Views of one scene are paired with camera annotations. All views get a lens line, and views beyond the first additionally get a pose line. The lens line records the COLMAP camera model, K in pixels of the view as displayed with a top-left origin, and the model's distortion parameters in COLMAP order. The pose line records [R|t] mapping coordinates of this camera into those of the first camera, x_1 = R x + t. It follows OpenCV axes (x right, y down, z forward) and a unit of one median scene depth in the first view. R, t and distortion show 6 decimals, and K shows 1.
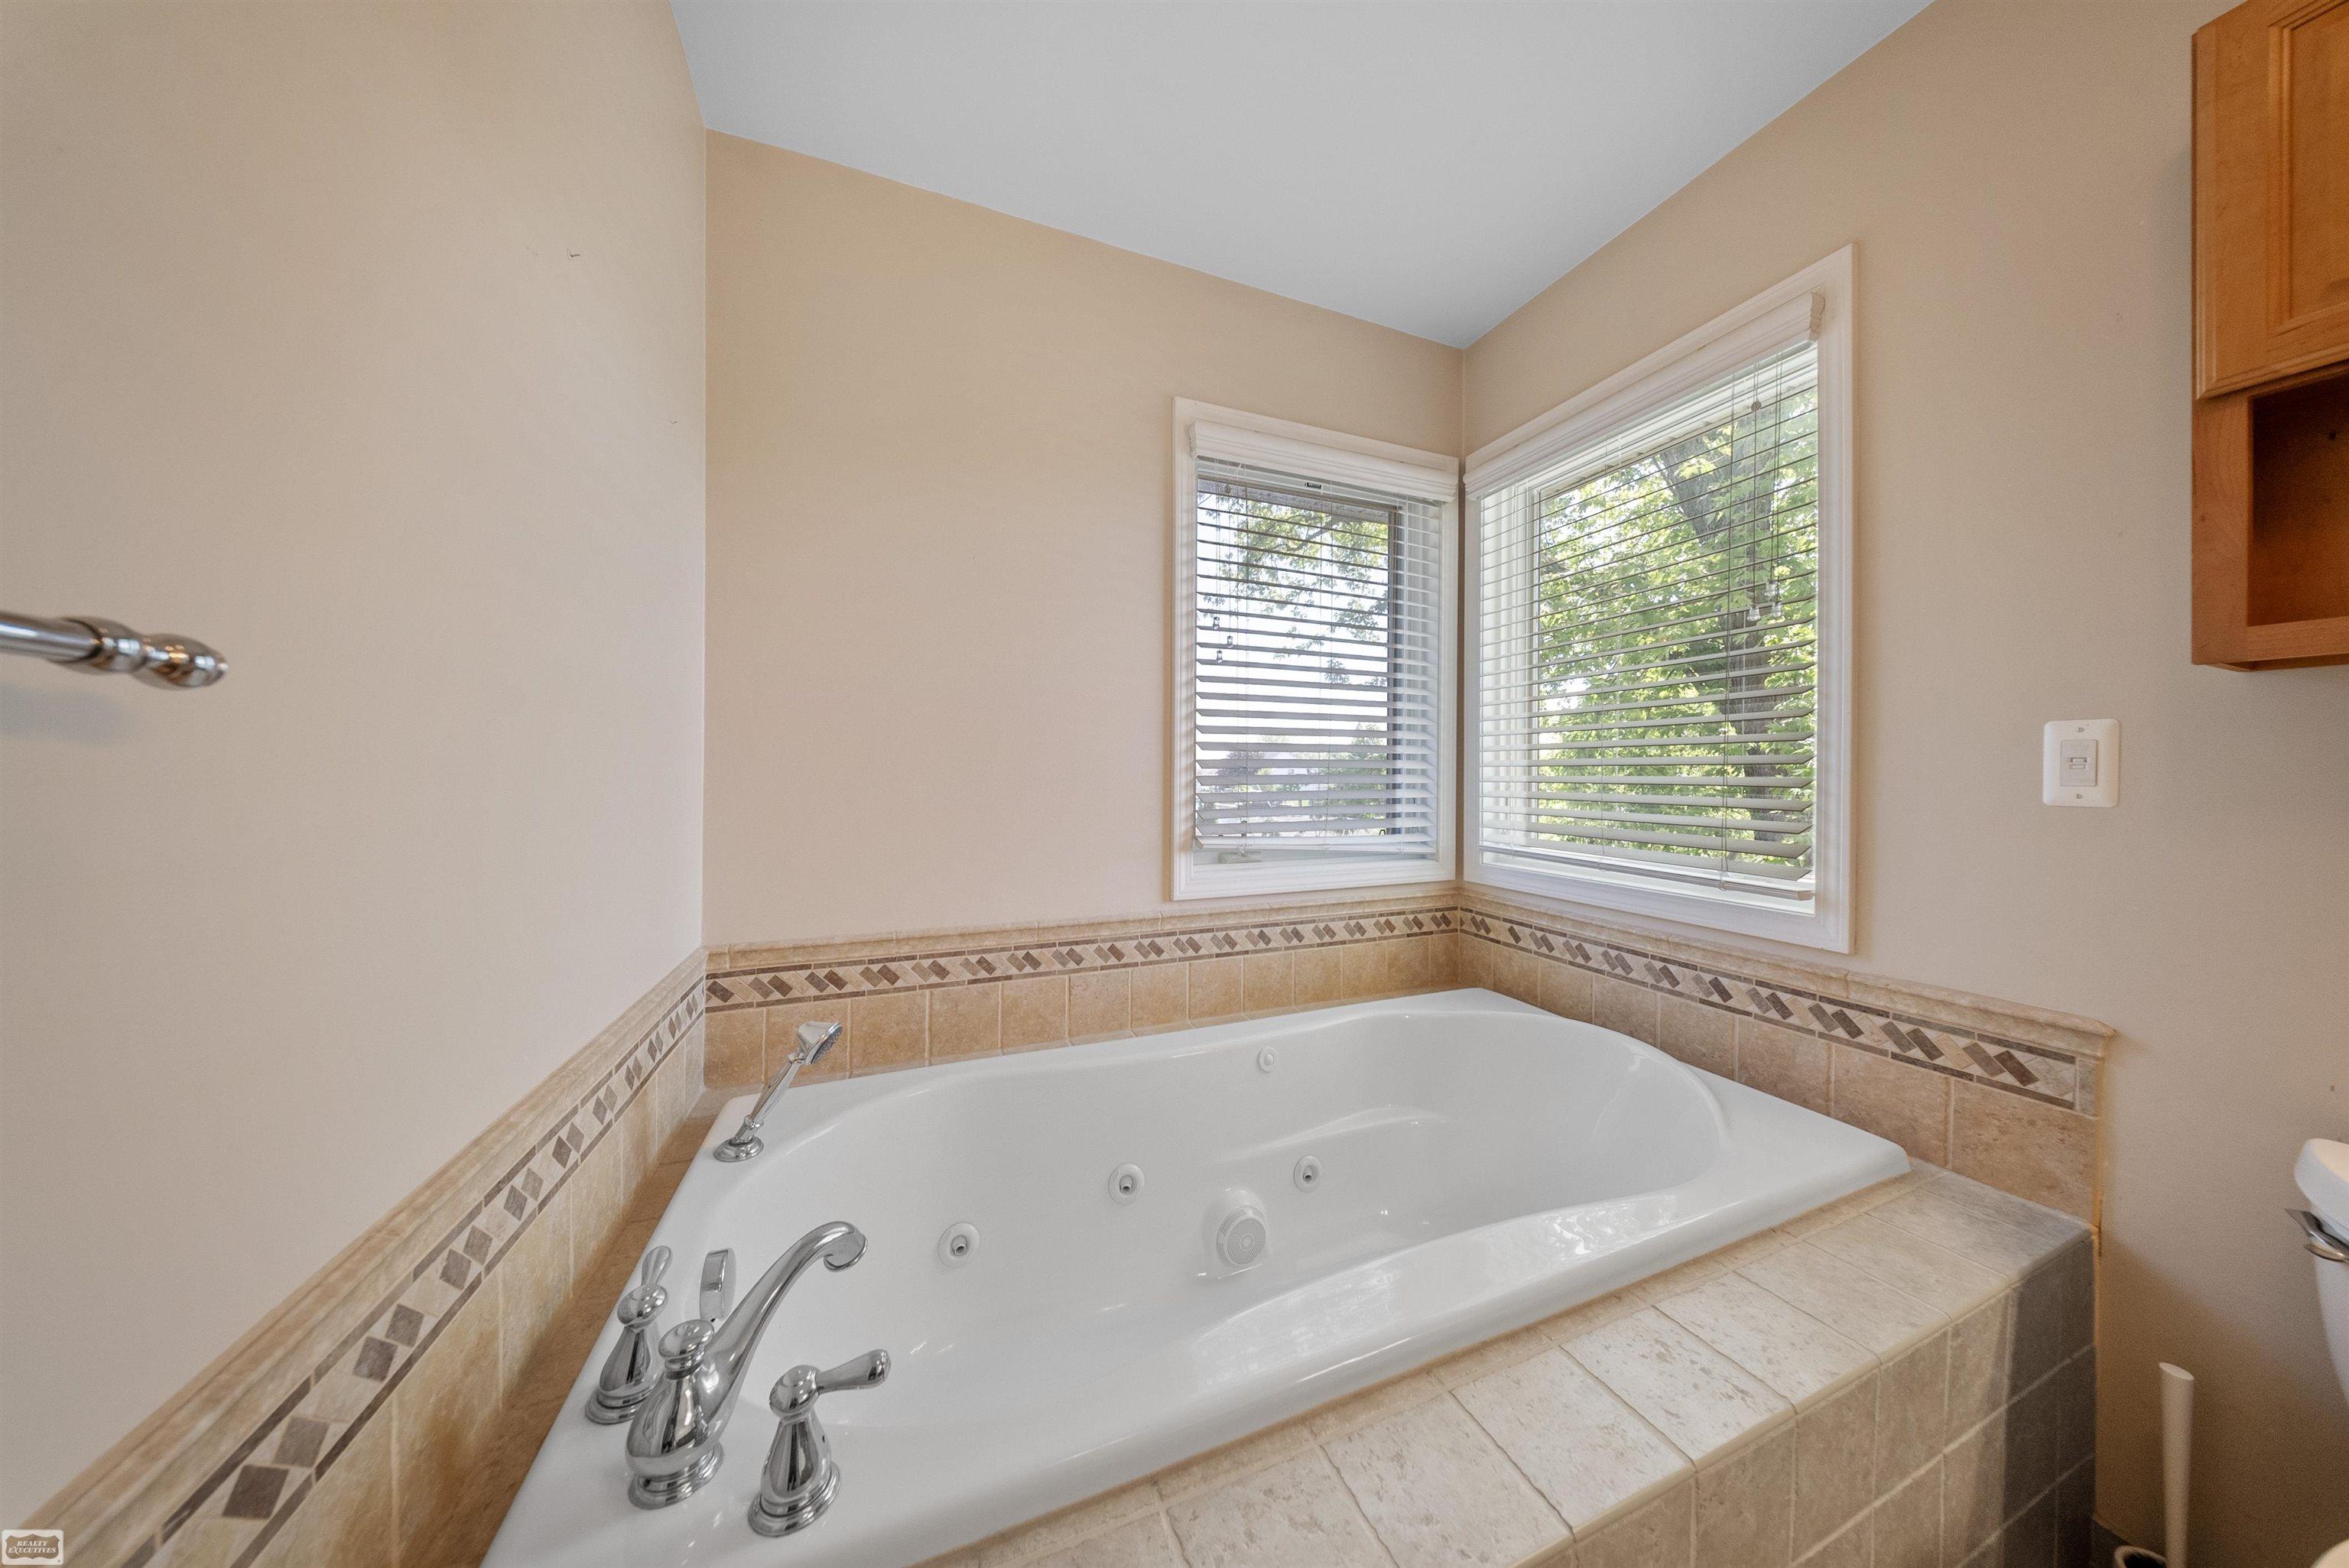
lens RADIAL K [[685.6, 0, 1176.7], [0, 685.6, 775.8], [0, 0, 1]] dist [-0.001181, -0.000112]
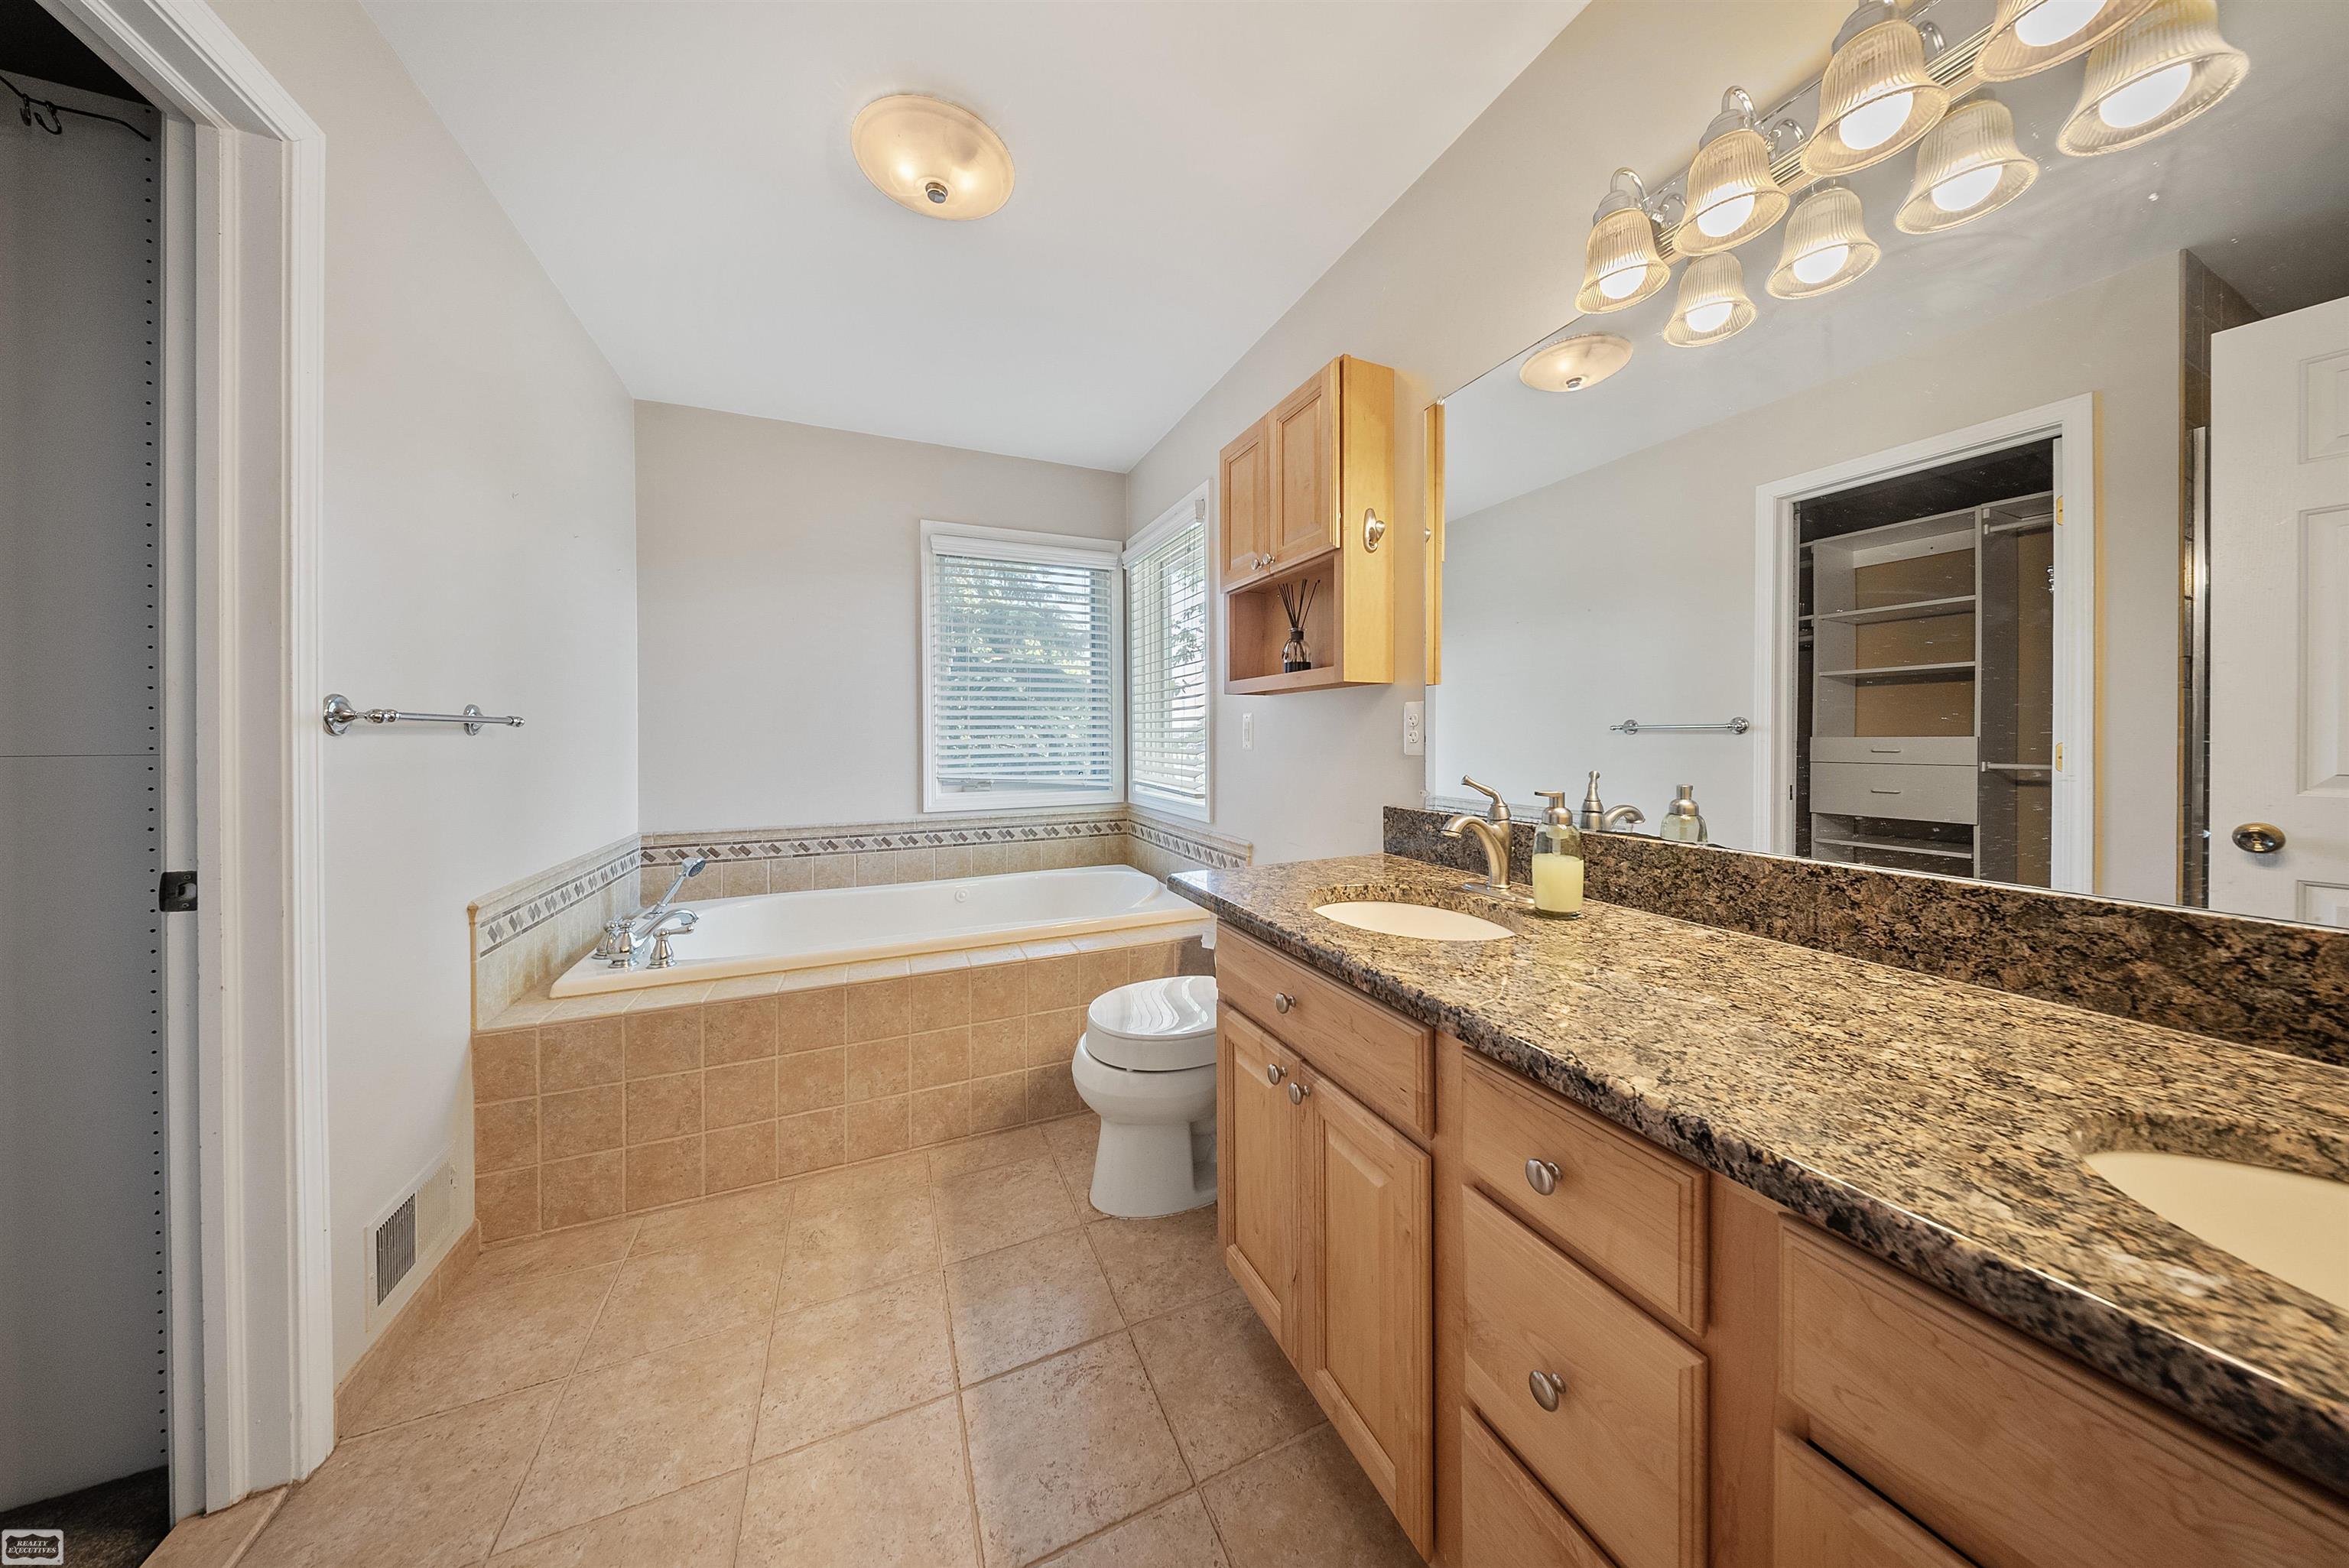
lens RADIAL K [[685.6, 0, 1173.0], [0, 685.6, 738.8], [0, 0, 1]] dist [-0.001181, -0.000112]
pose [[0.999030, -0.009299, 0.043045, 0.587360], [0.009260, 0.999957, 0.001089, 0.002164], [-0.043053, -0.000689, 0.999073, -0.795780]]
